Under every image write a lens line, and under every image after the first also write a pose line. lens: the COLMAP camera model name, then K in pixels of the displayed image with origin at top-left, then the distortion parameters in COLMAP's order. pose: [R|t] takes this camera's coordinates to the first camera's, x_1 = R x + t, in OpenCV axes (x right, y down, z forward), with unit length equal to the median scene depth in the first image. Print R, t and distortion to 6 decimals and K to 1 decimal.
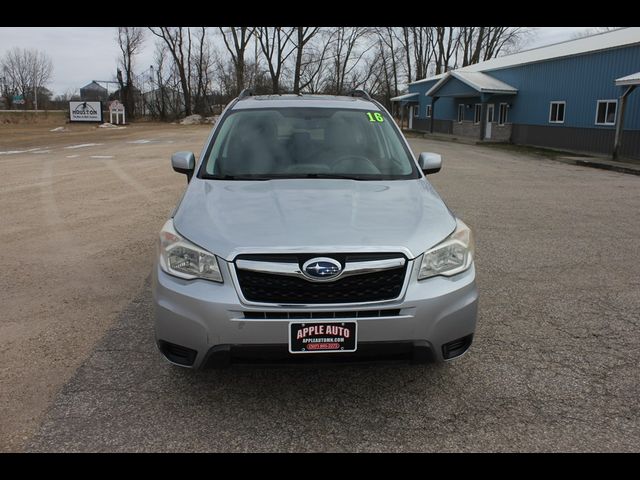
lens RADIAL K [[539.0, 0, 320.0], [0, 539.0, 240.0], [0, 0, 1]] dist [-0.165607, 0.154741]
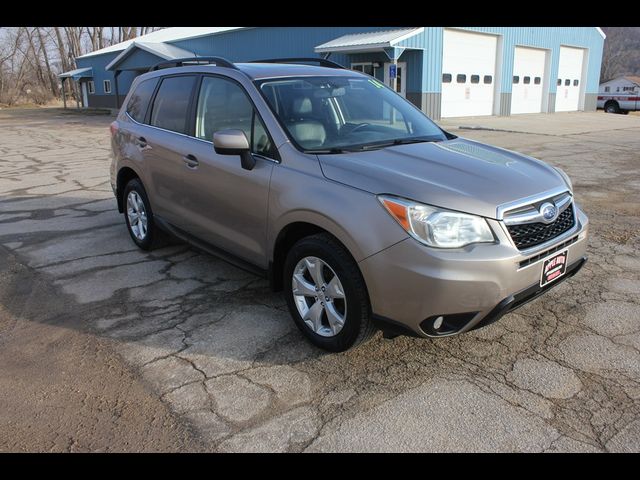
lens RADIAL K [[518.3, 0, 320.0], [0, 518.3, 240.0], [0, 0, 1]] dist [0.029479, -0.003990]
pose [[0.808144, -0.208659, 0.550786, -1.056225], [0.179886, 0.977902, 0.106528, -0.100678], [-0.560843, 0.012989, 0.827820, 0.317582]]
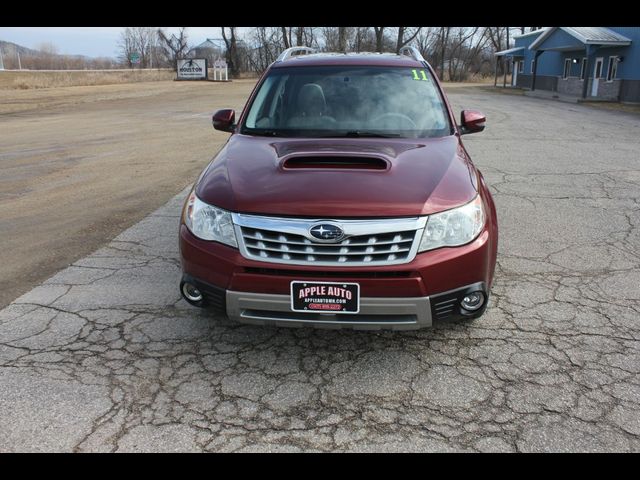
lens RADIAL K [[539.0, 0, 320.0], [0, 539.0, 240.0], [0, 0, 1]] dist [-0.165607, 0.154741]
pose [[0.983548, 0.038800, -0.176433, 0.170028], [-0.024890, 0.996453, 0.080382, -0.008184], [0.178926, -0.074668, 0.981025, 0.013357]]
